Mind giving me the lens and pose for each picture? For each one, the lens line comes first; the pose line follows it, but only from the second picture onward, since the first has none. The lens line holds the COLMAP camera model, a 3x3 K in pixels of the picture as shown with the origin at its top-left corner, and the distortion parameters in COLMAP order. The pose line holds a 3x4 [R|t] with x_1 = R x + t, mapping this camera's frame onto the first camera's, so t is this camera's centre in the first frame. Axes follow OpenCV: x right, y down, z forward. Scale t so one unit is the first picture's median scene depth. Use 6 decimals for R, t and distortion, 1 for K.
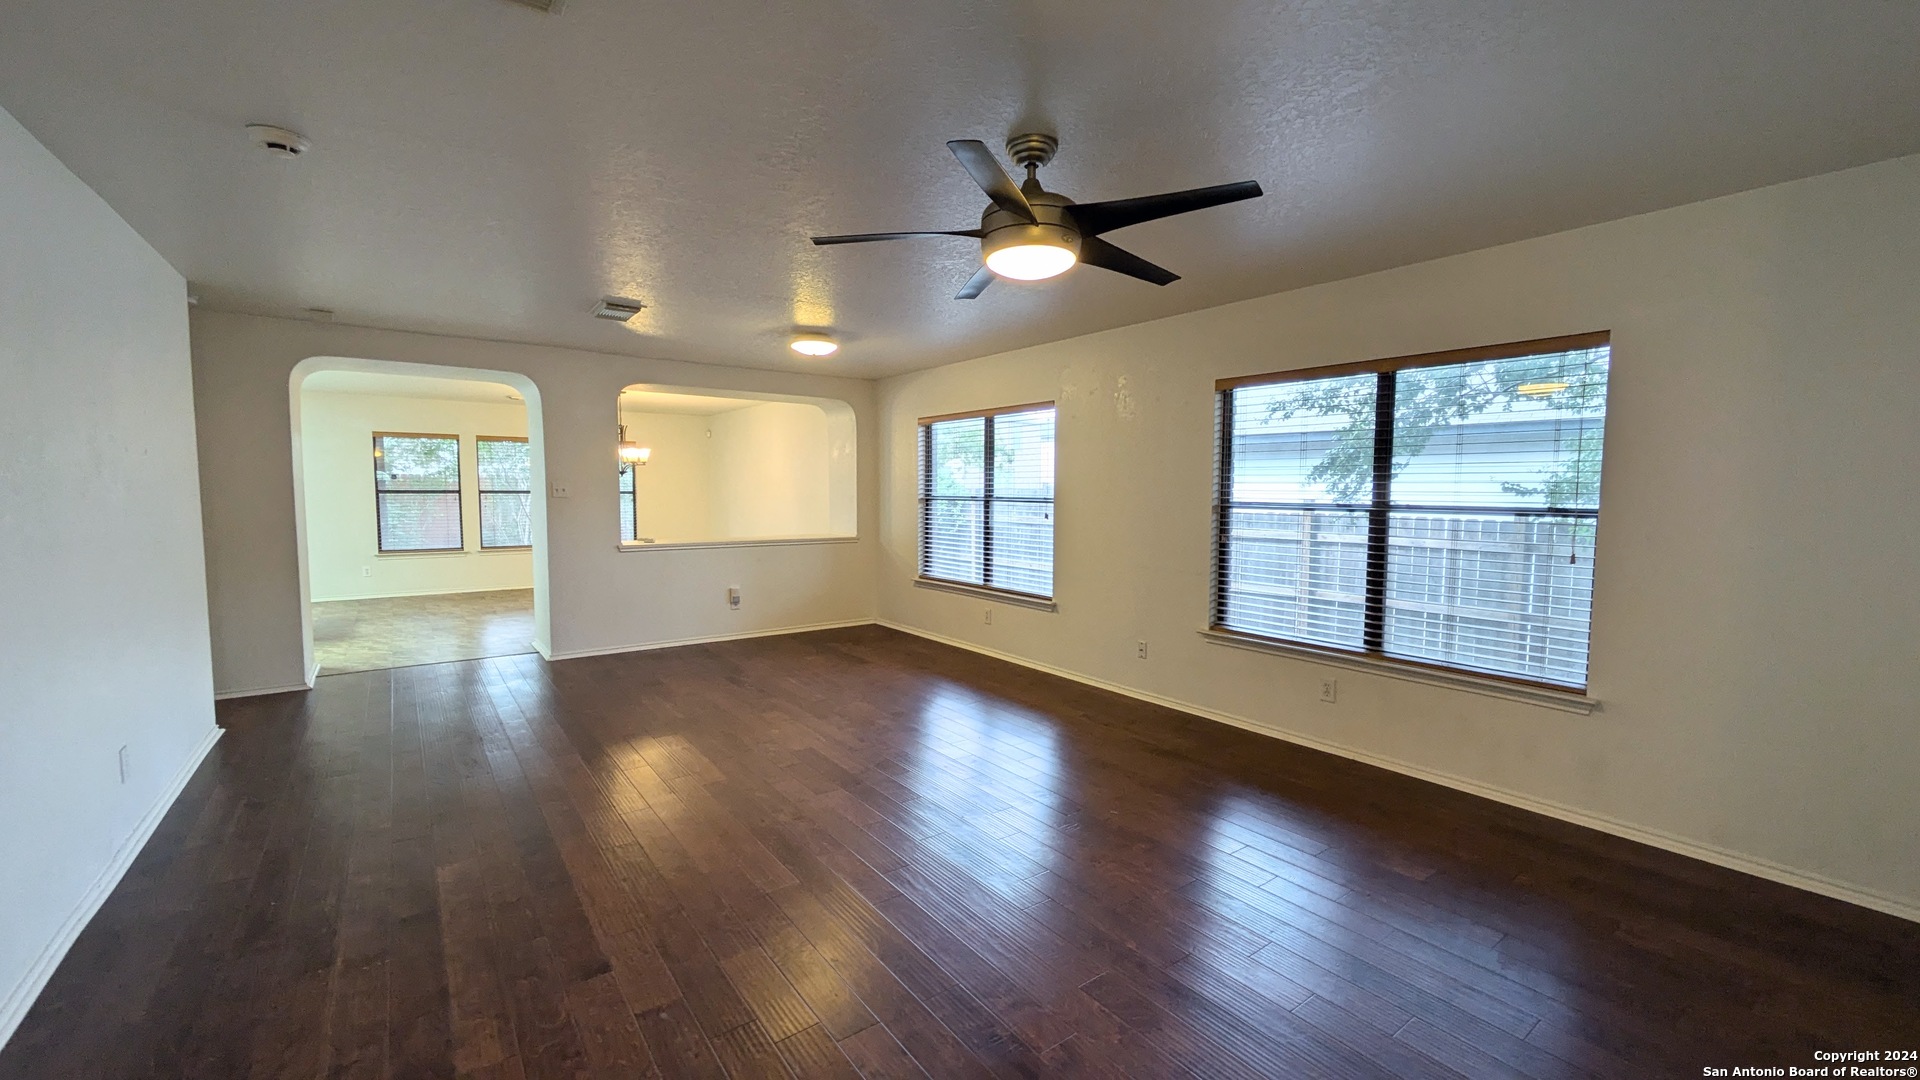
lens RADIAL K [[783.0, 0, 967.9], [0, 783.0, 539.5], [0, 0, 1]] dist [0.000390, 0.002076]
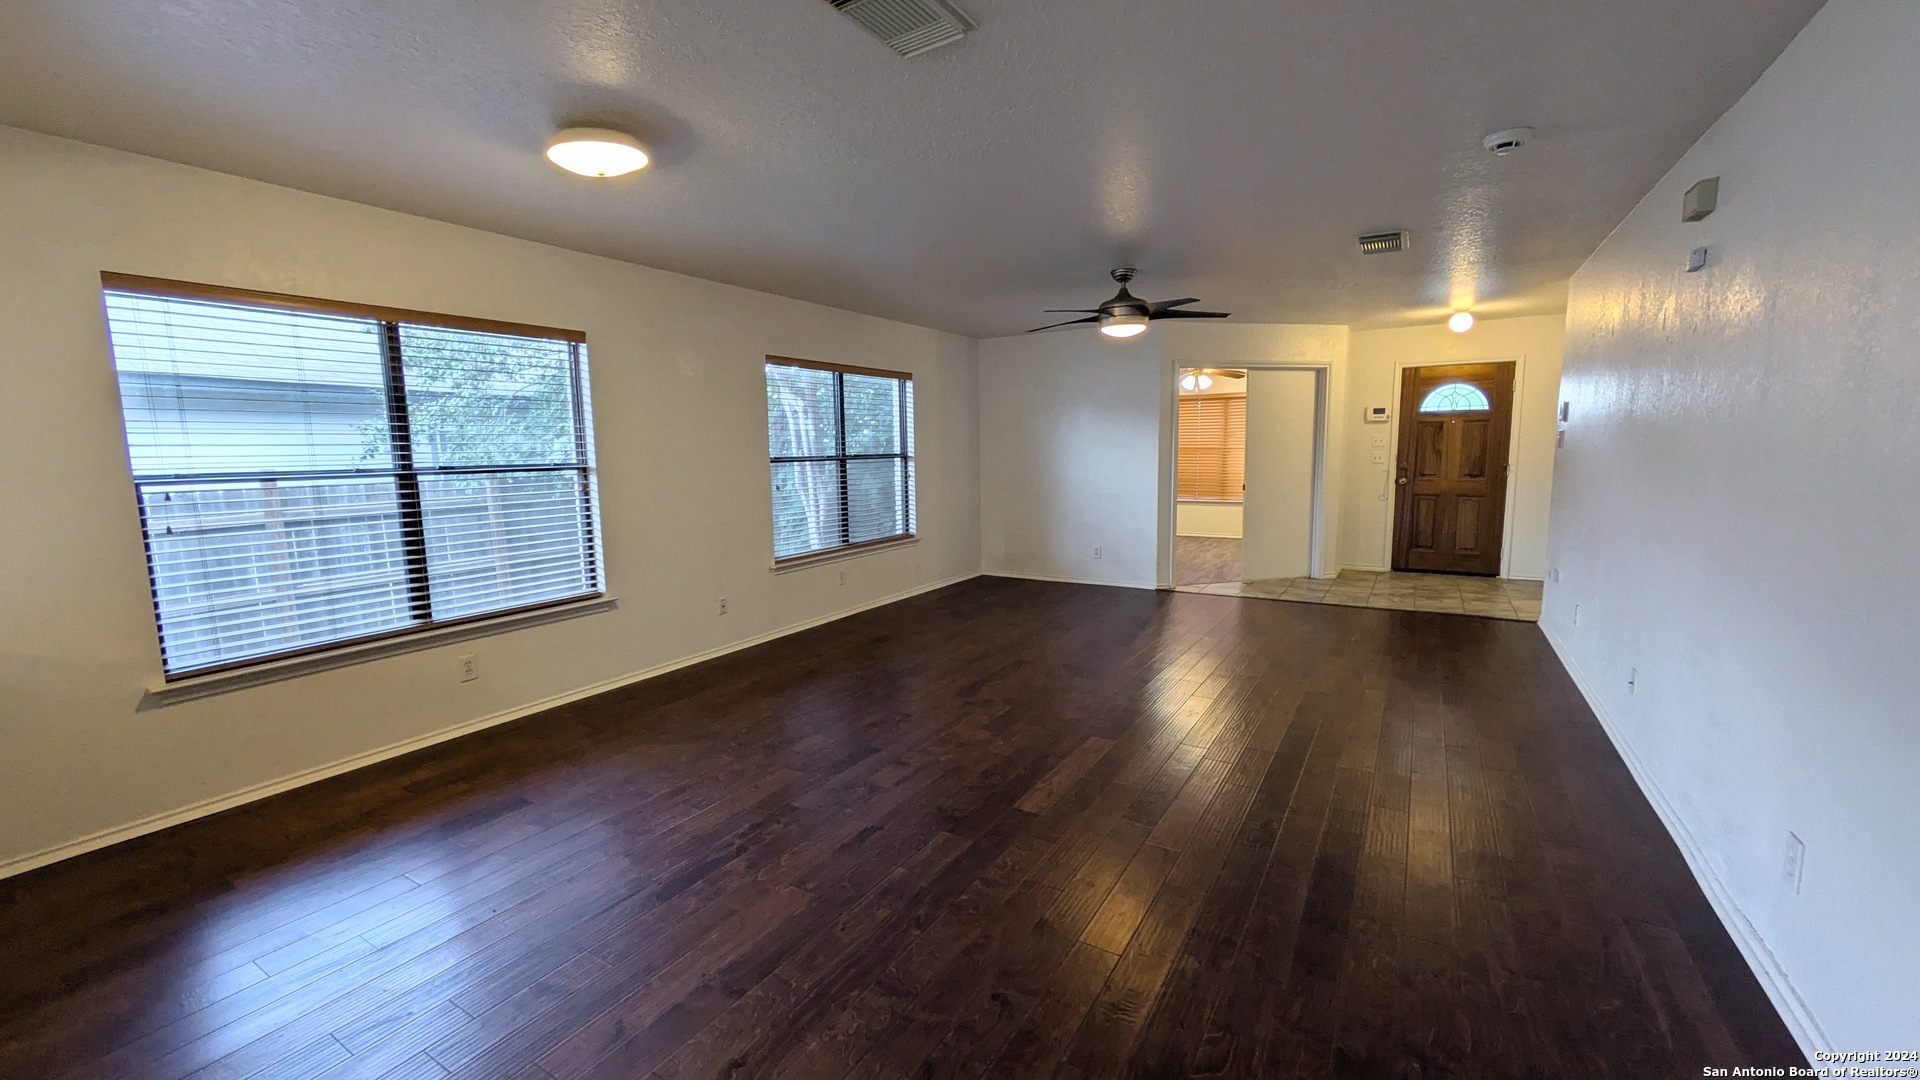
lens RADIAL K [[783.0, 0, 935.2], [0, 783.0, 537.1], [0, 0, 1]] dist [0.000390, 0.002076]
pose [[-0.374384, -0.108115, 0.920950, -0.573327], [0.071773, 0.986821, 0.145025, -0.053926], [-0.924492, 0.120394, -0.361690, 0.777056]]
